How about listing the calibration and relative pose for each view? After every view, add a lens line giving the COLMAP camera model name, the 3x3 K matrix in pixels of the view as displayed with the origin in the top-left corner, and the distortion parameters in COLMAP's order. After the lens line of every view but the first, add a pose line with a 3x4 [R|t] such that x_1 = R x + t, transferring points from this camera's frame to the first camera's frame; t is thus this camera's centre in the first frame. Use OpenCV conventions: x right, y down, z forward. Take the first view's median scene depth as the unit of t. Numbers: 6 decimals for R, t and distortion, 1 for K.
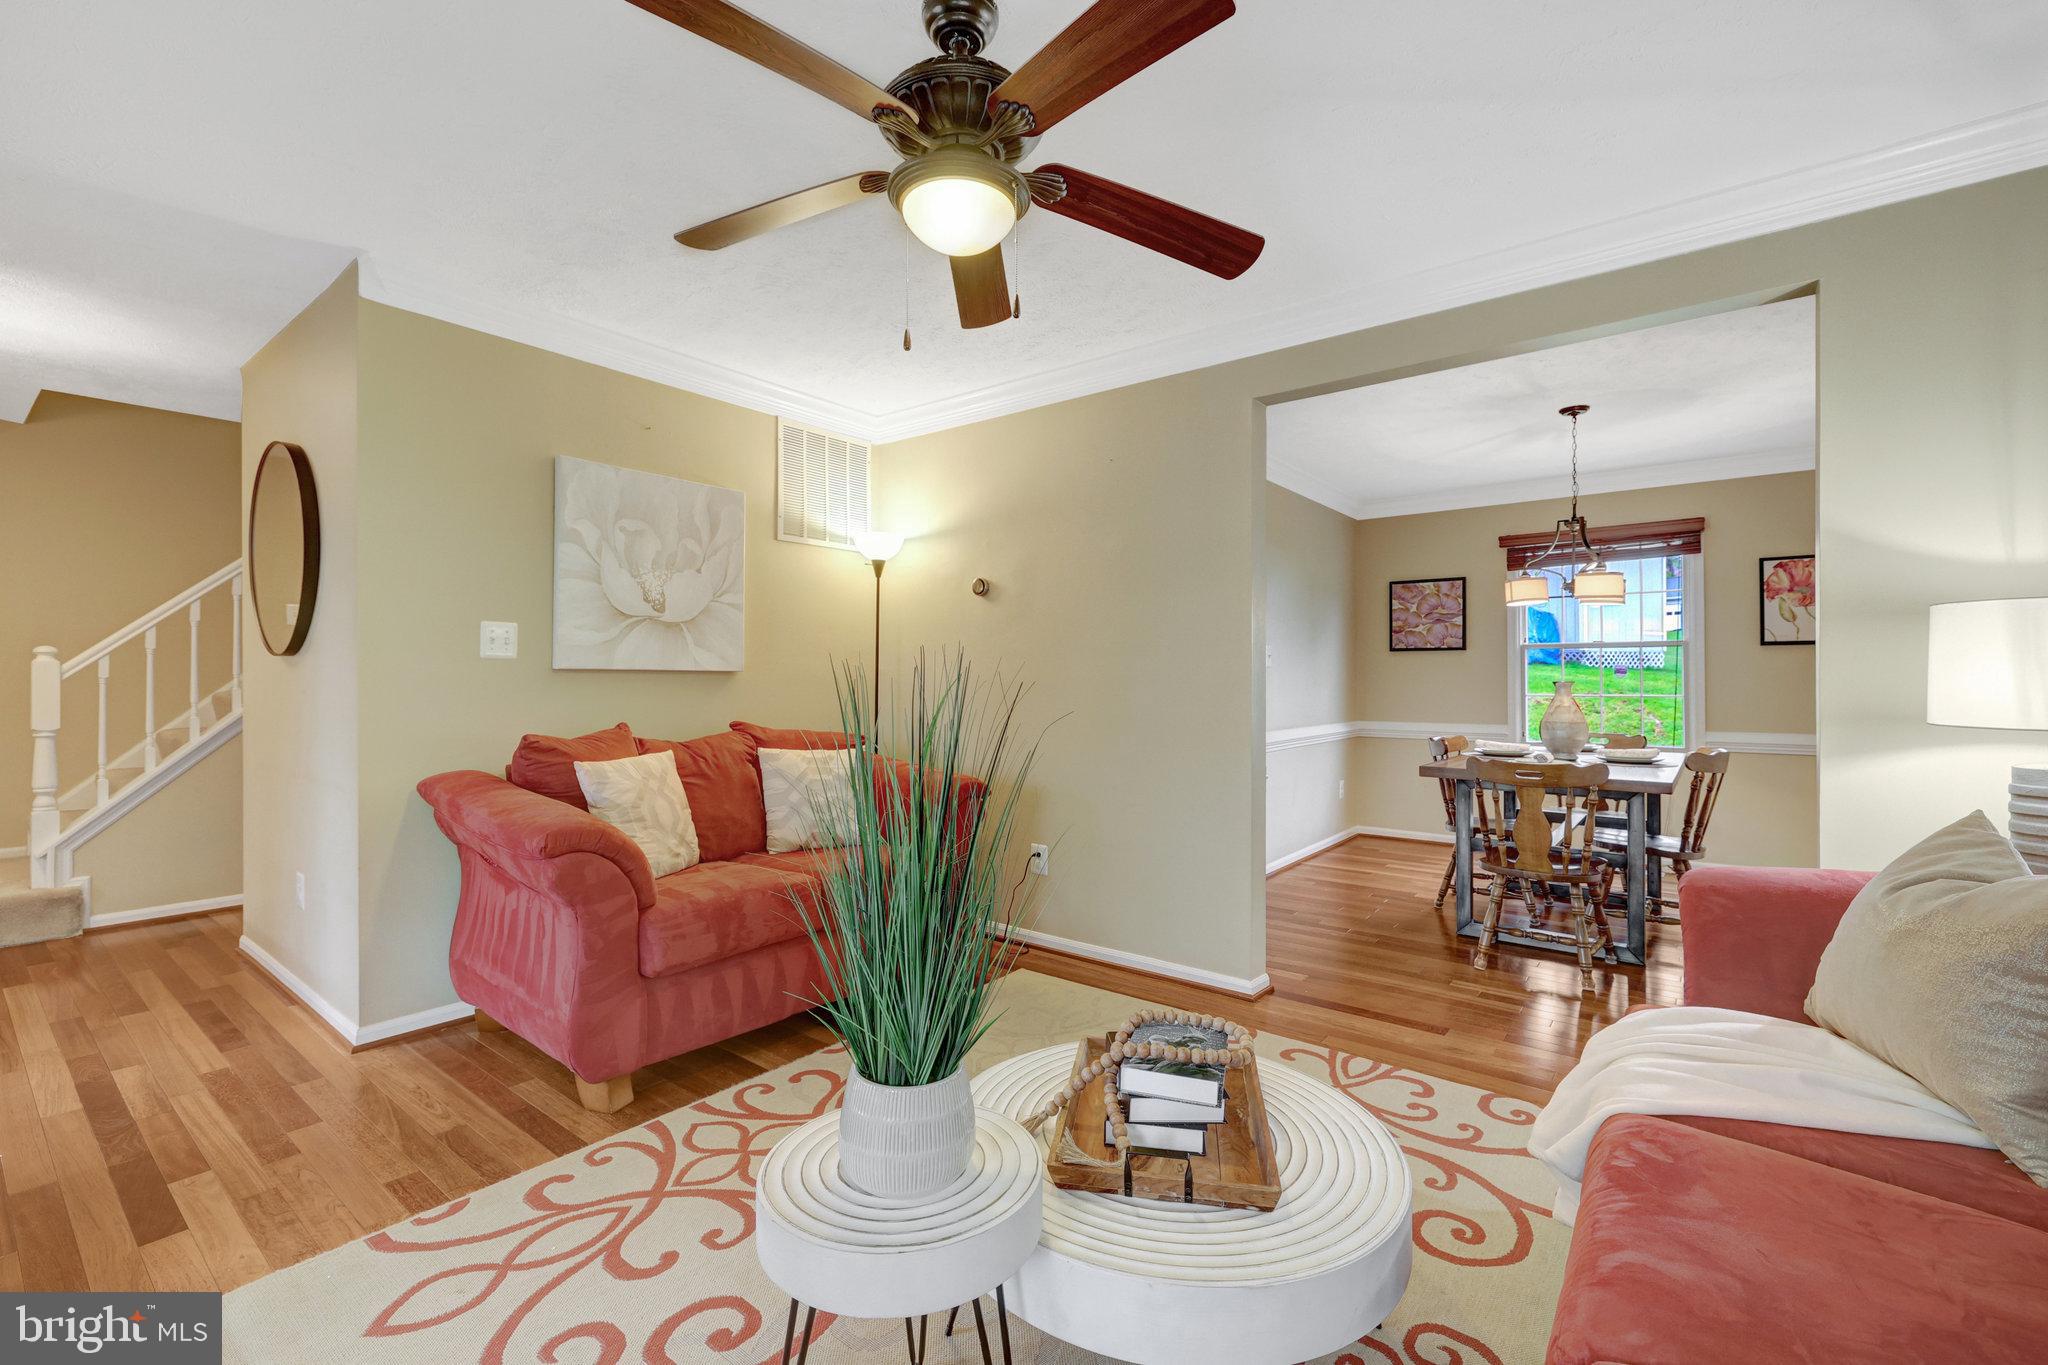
lens RADIAL K [[878.3, 0, 1010.4], [0, 878.3, 672.4], [0, 0, 1]] dist [-0.001886, 0.000795]
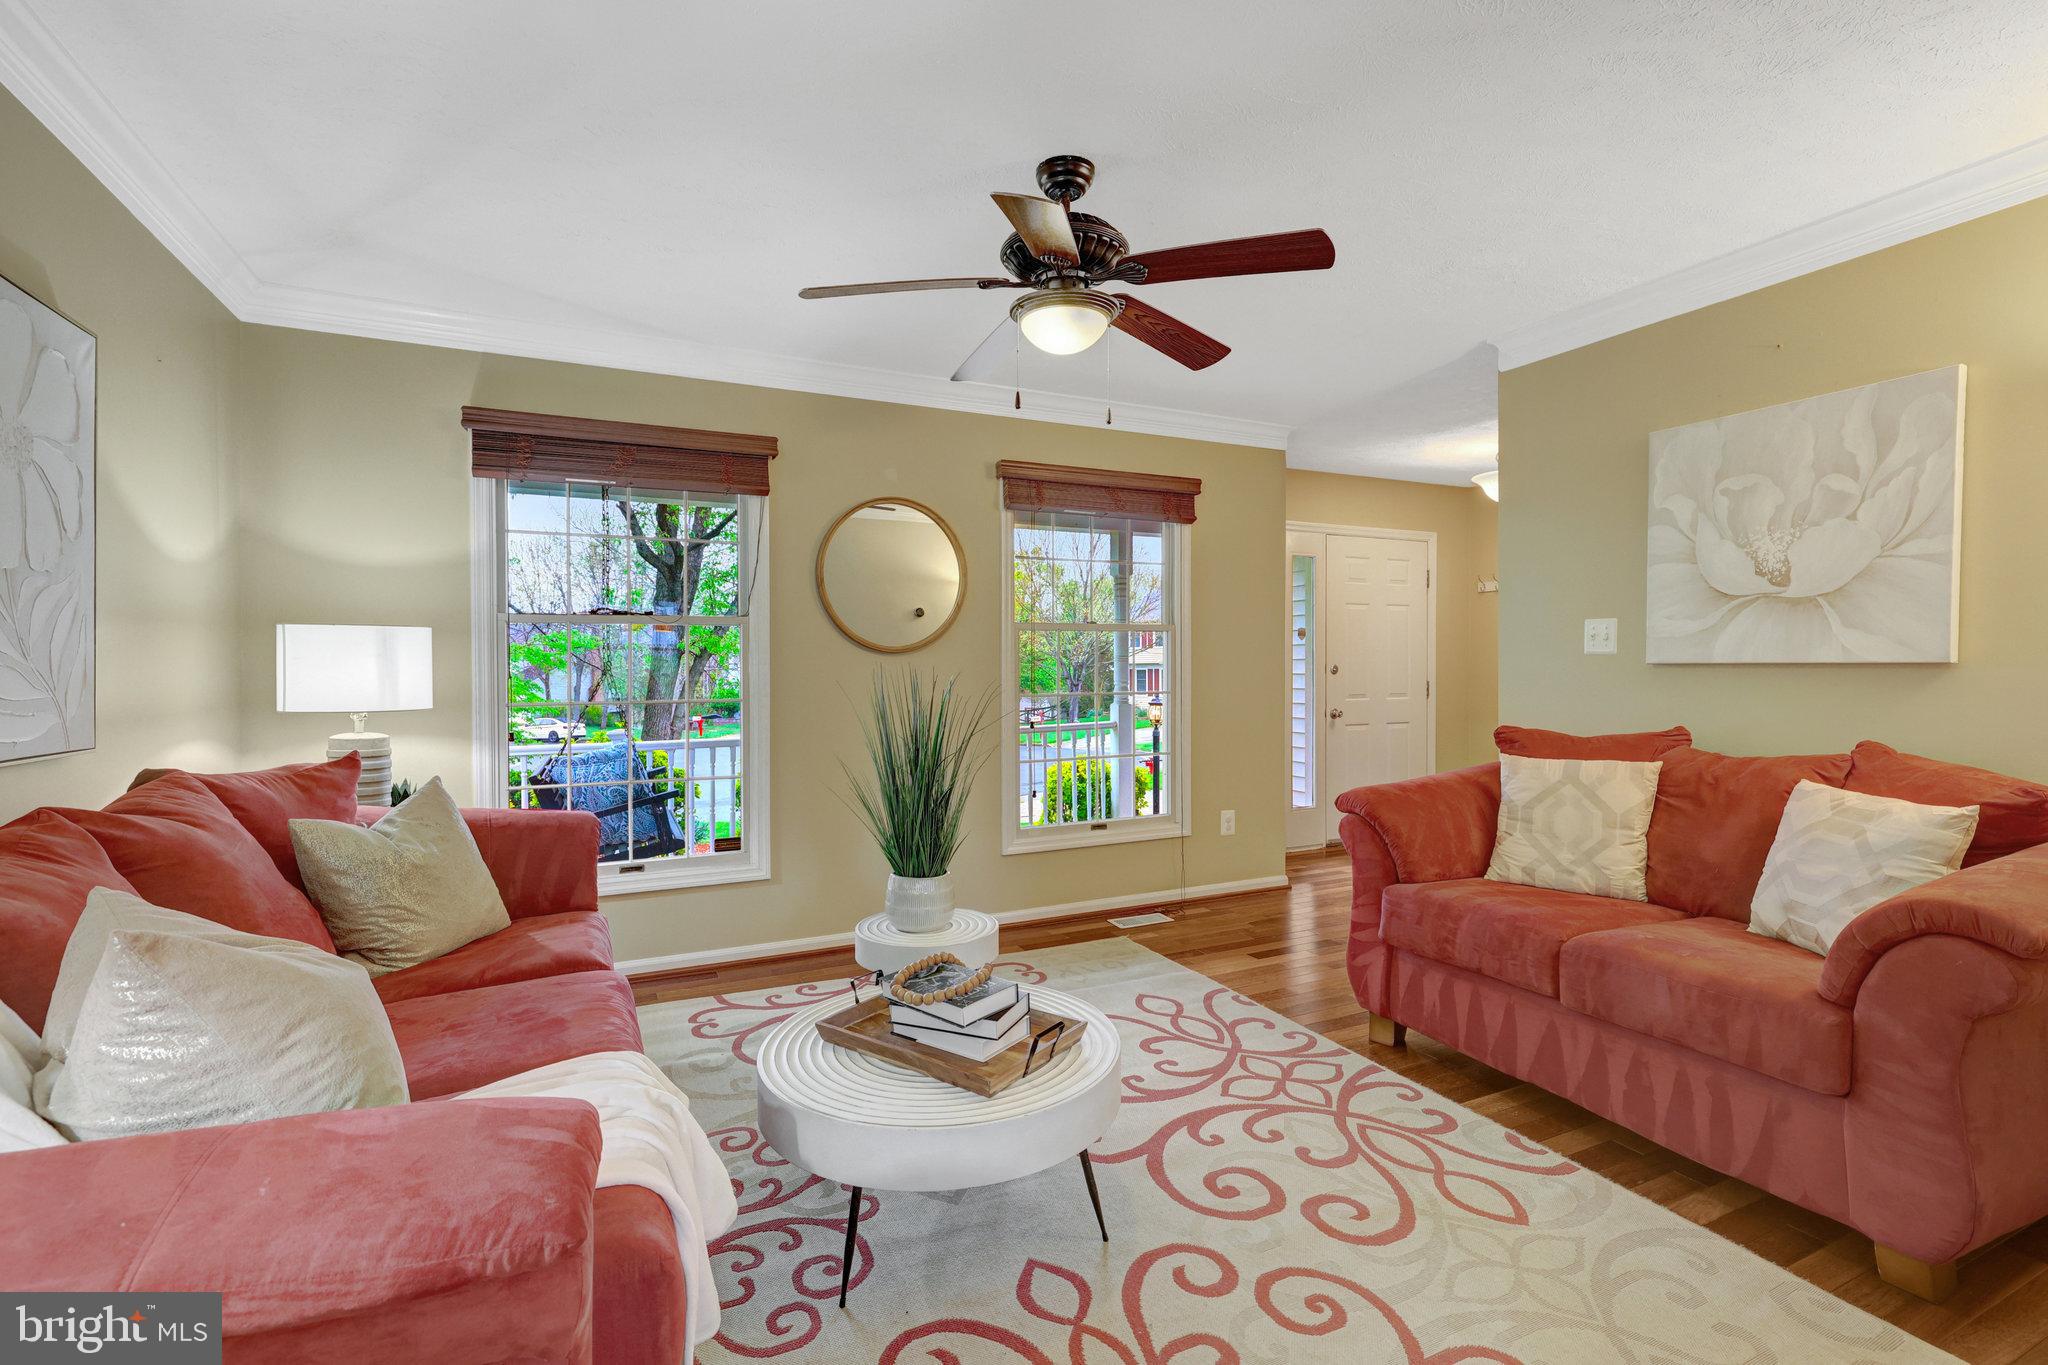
lens RADIAL K [[928.1, 0, 1024.0], [0, 928.1, 669.2], [0, 0, 1]] dist [-0.002946, 0.001318]
pose [[-0.444690, -0.001950, -0.895682, 0.653153], [0.009970, 0.999925, -0.007127, 0.001521], [0.895629, -0.012099, -0.444637, 0.843868]]
